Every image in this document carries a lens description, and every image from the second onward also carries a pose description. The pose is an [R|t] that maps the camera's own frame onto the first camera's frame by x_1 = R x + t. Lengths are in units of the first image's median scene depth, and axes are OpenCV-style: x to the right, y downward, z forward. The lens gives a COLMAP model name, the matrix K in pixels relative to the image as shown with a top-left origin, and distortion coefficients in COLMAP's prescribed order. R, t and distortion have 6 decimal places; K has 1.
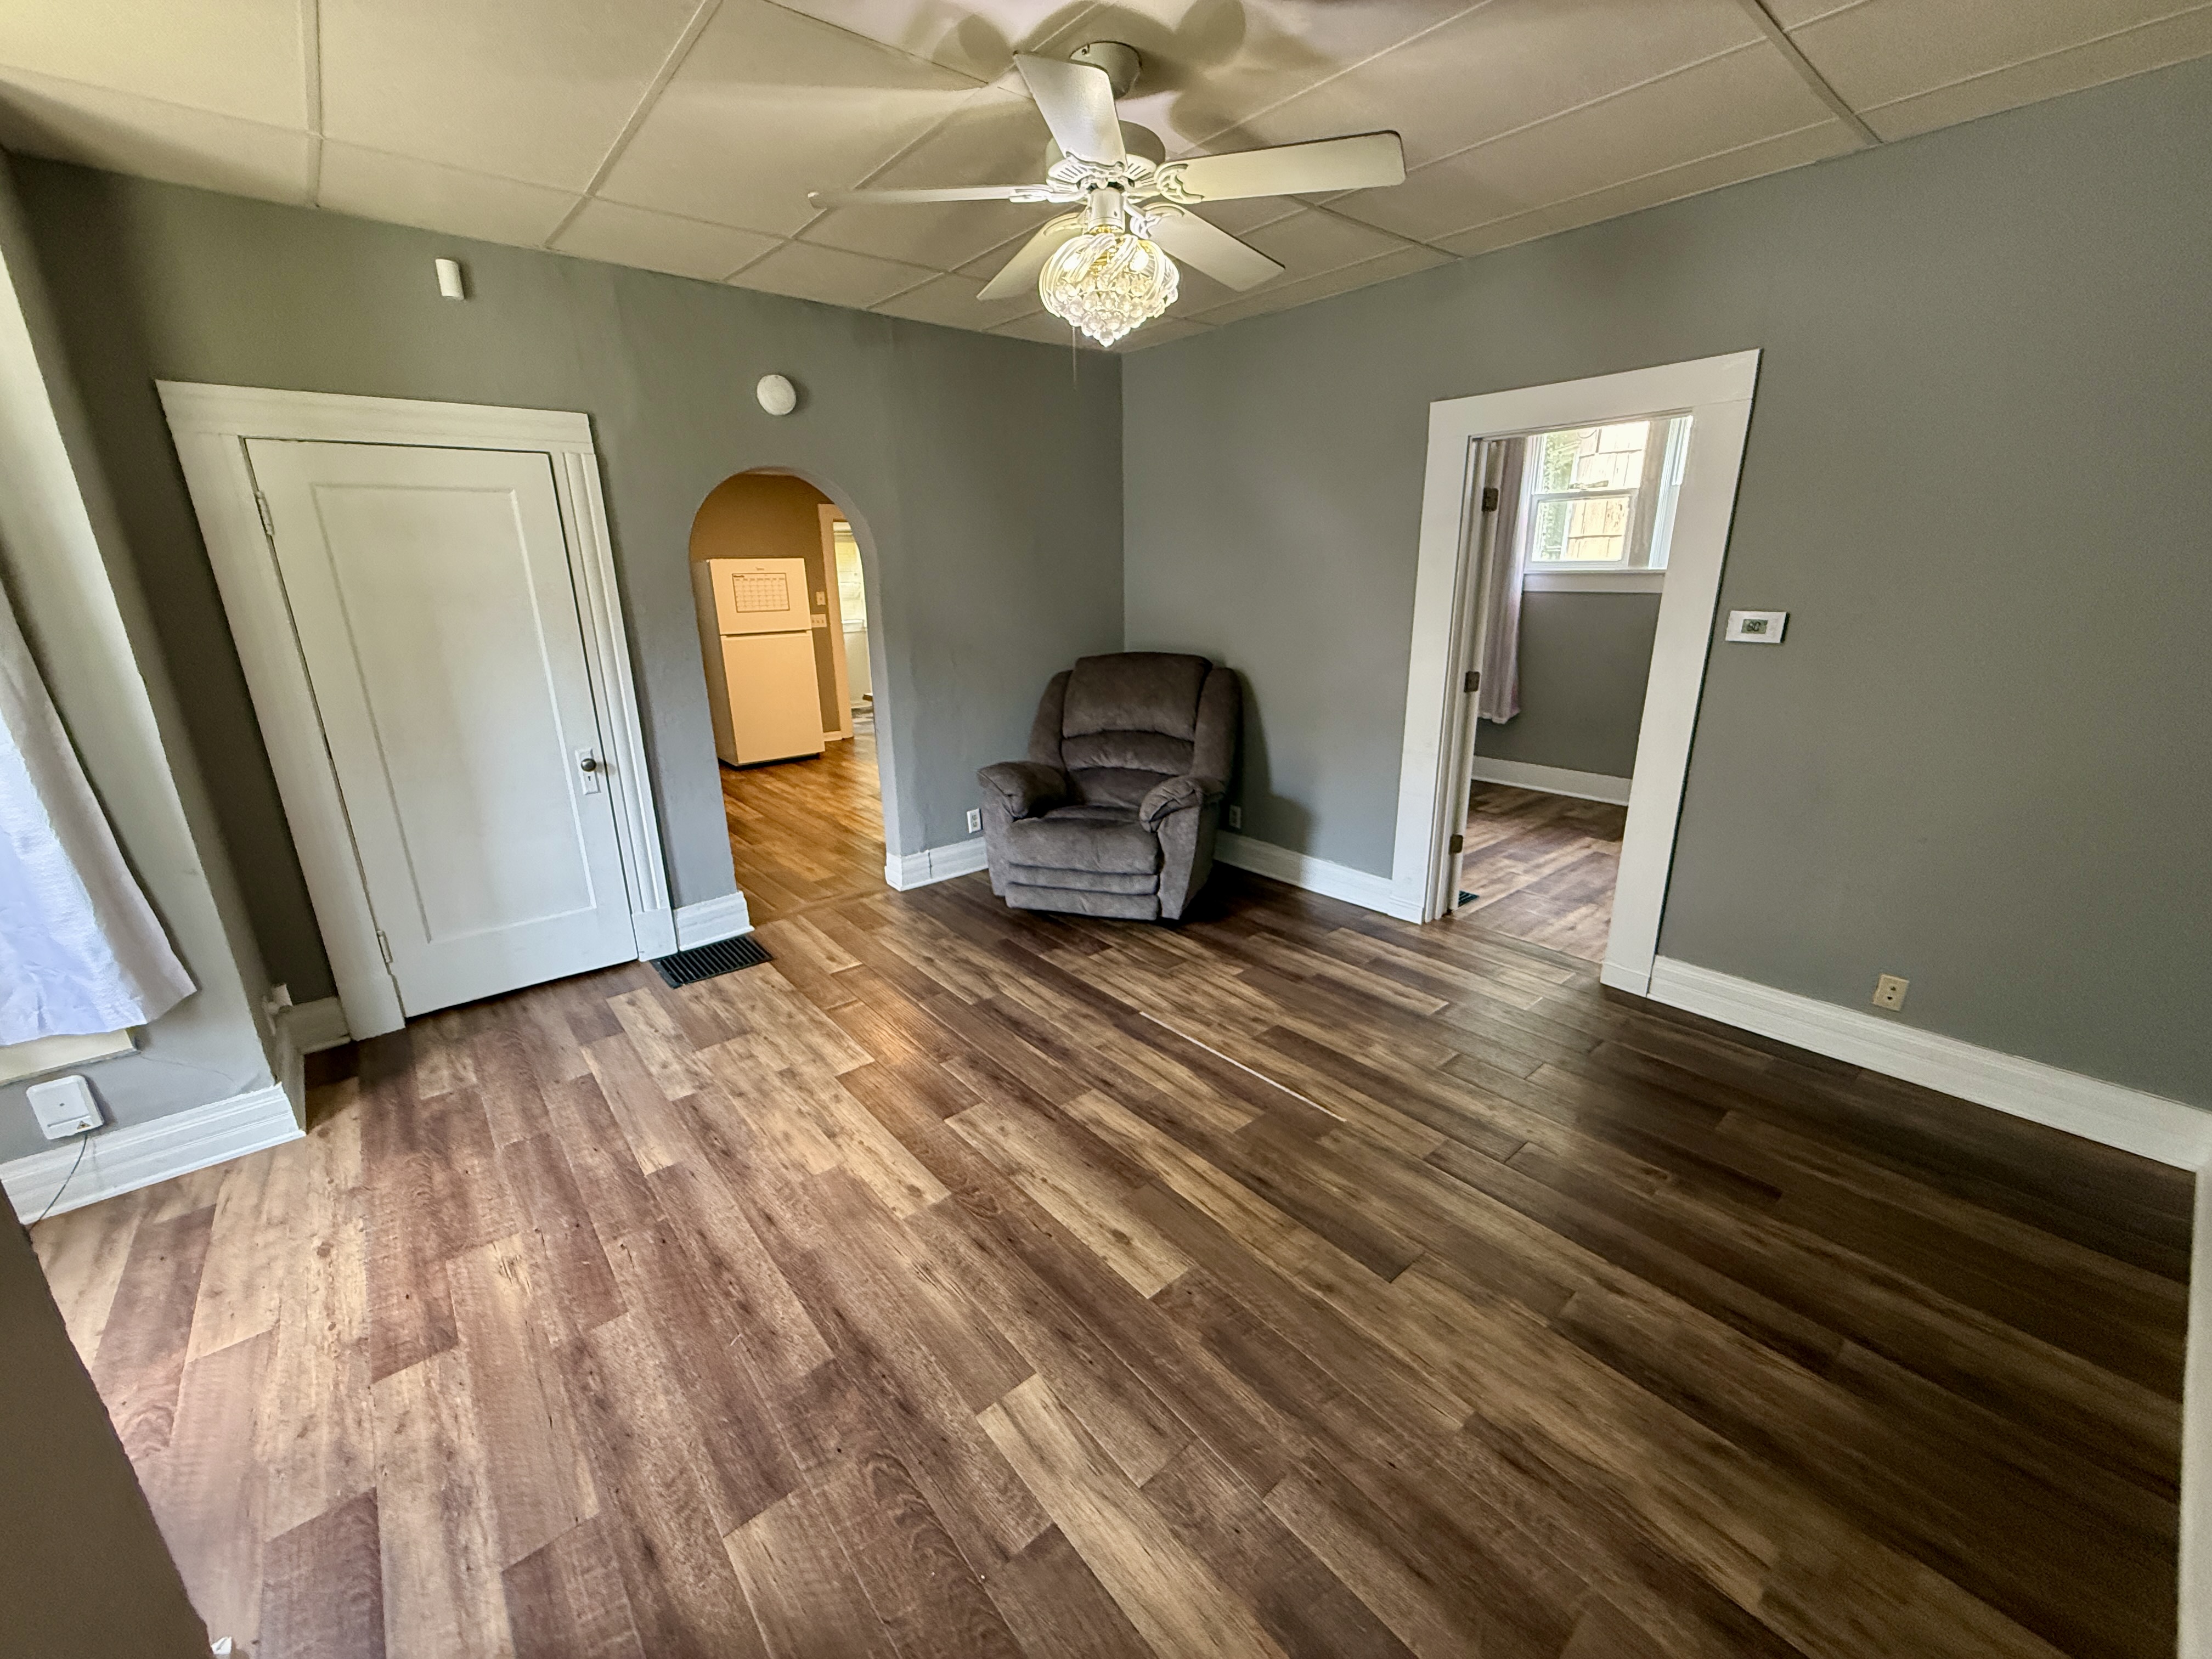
lens RADIAL K [[881.6, 0, 1100.0], [0, 881.6, 833.6], [0, 0, 1]] dist [0.001171, -0.000095]
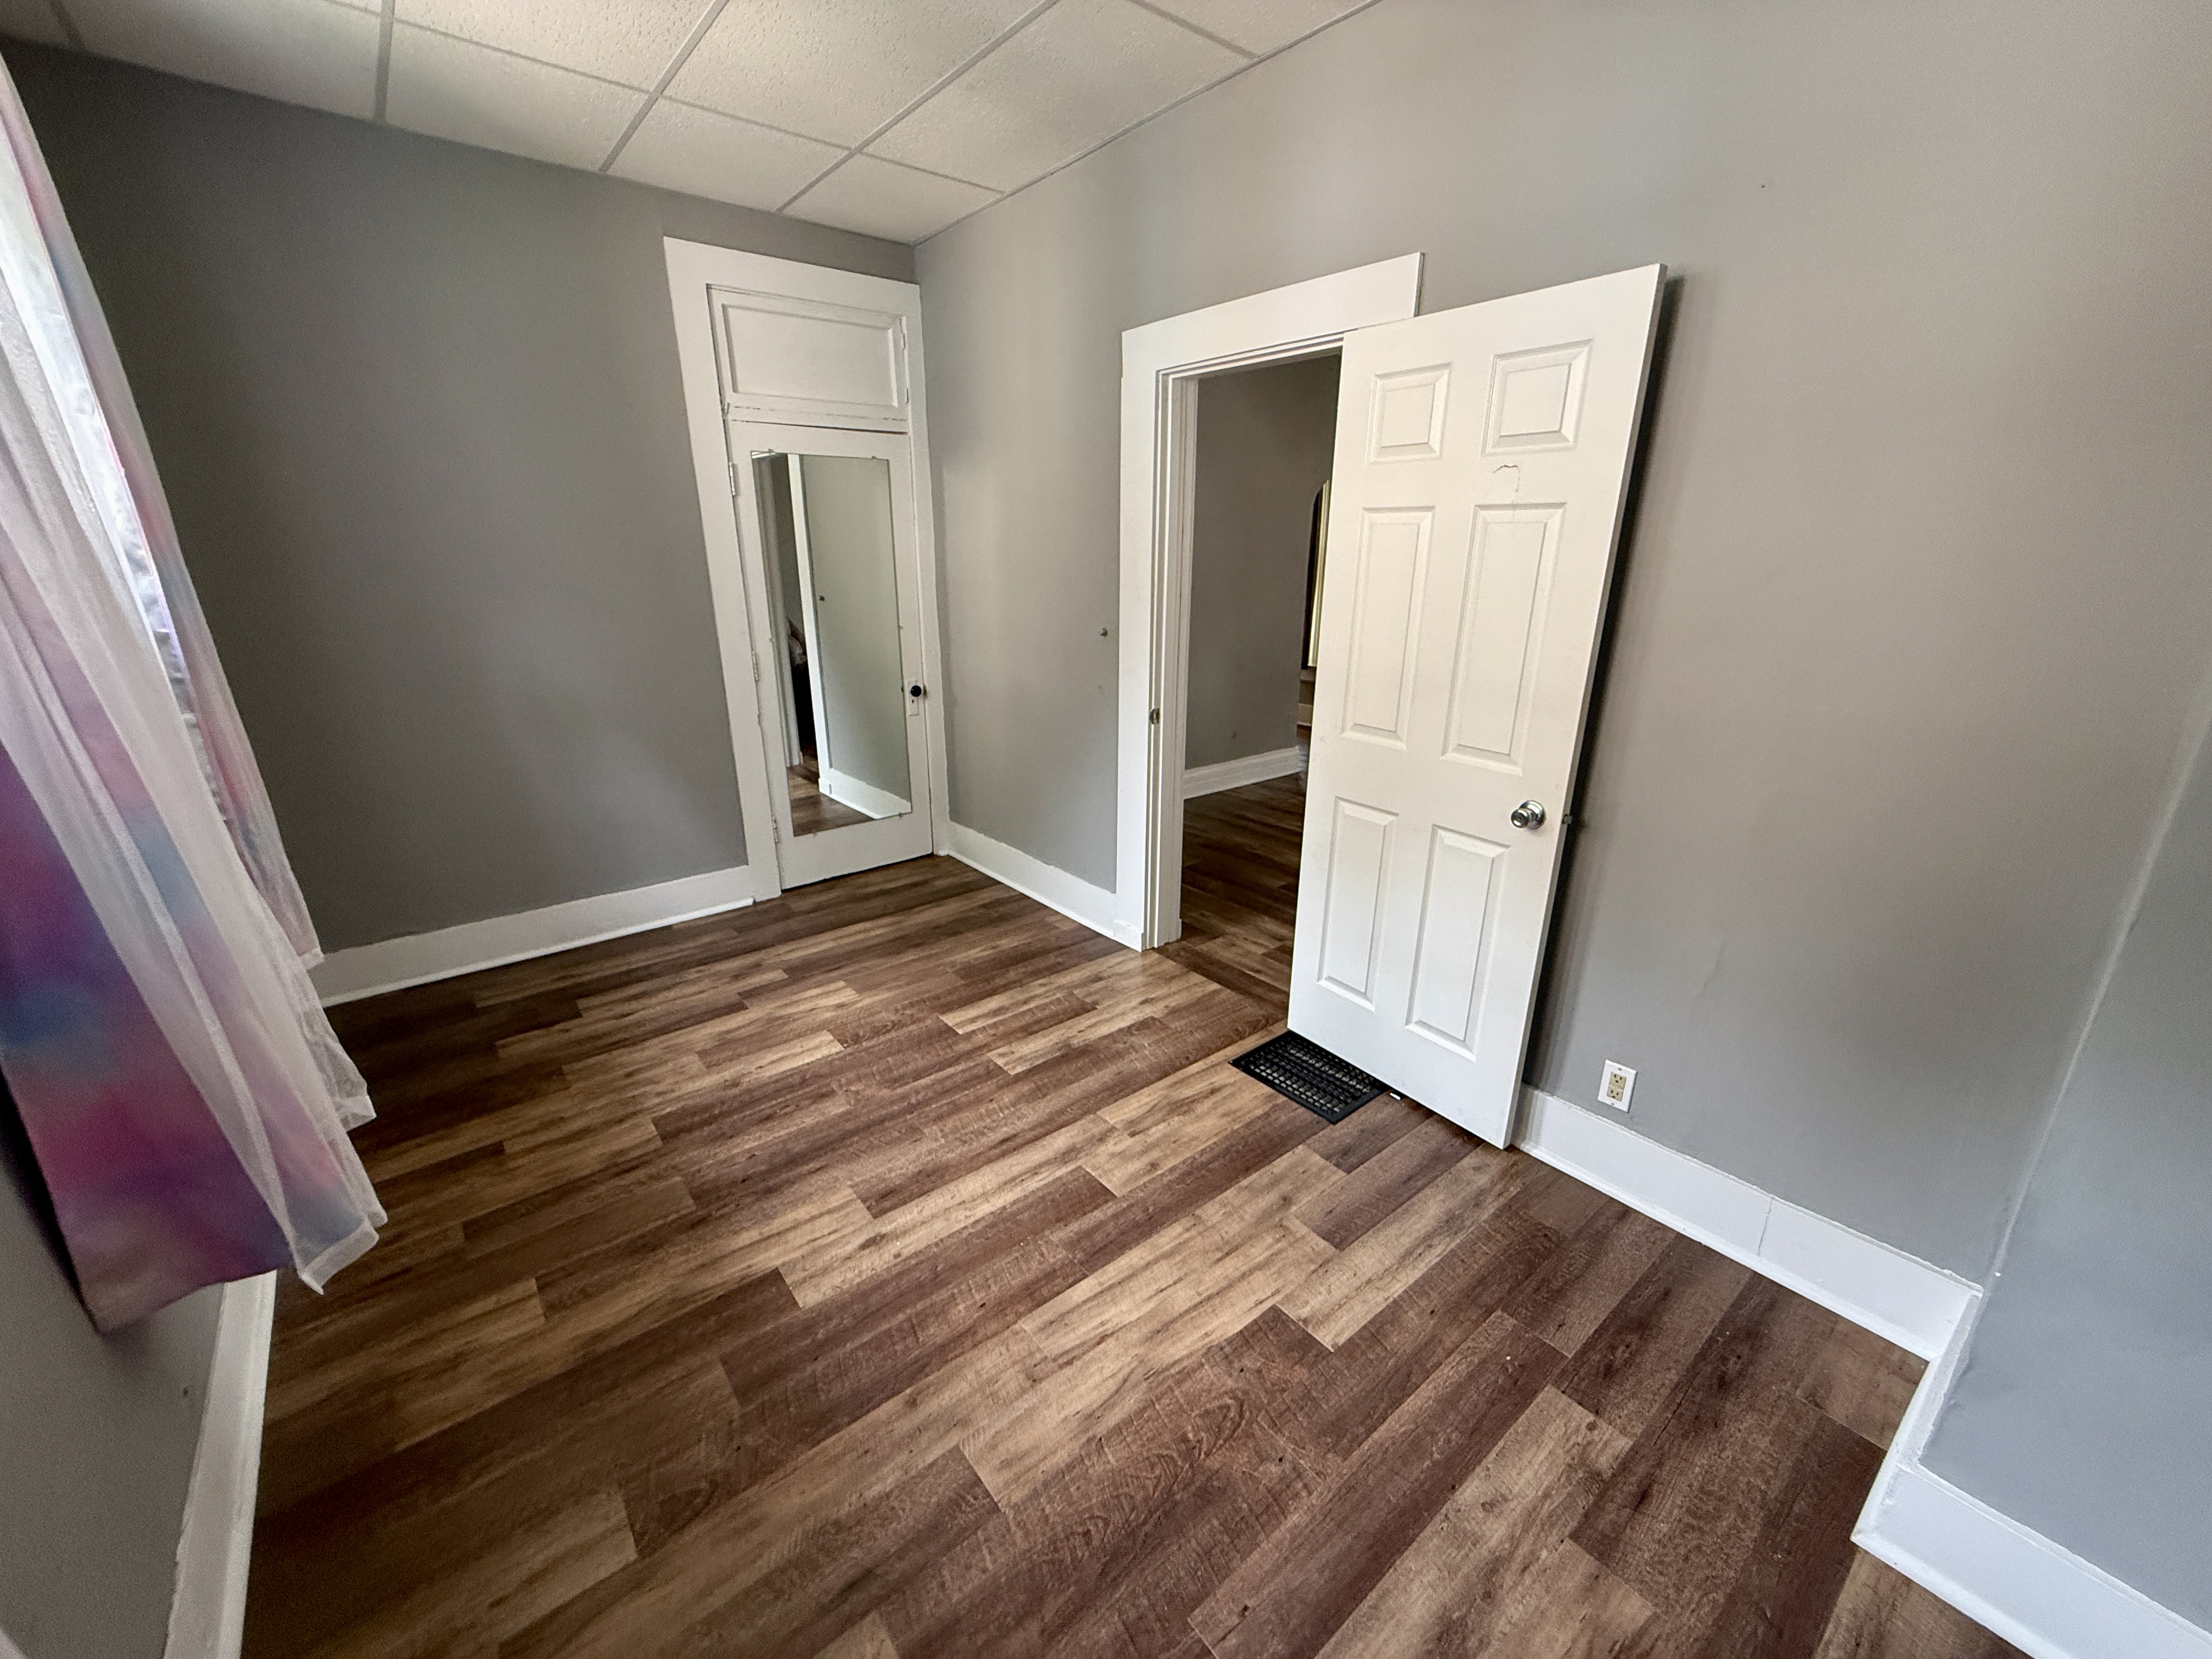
lens RADIAL K [[881.6, 0, 1096.6], [0, 881.6, 849.0], [0, 0, 1]] dist [0.001171, -0.000095]
pose [[-0.999618, 0.014642, 0.023437, 0.926495], [0.025659, 0.806663, 0.590455, -0.769304], [-0.010260, 0.590831, -0.806730, 2.570727]]
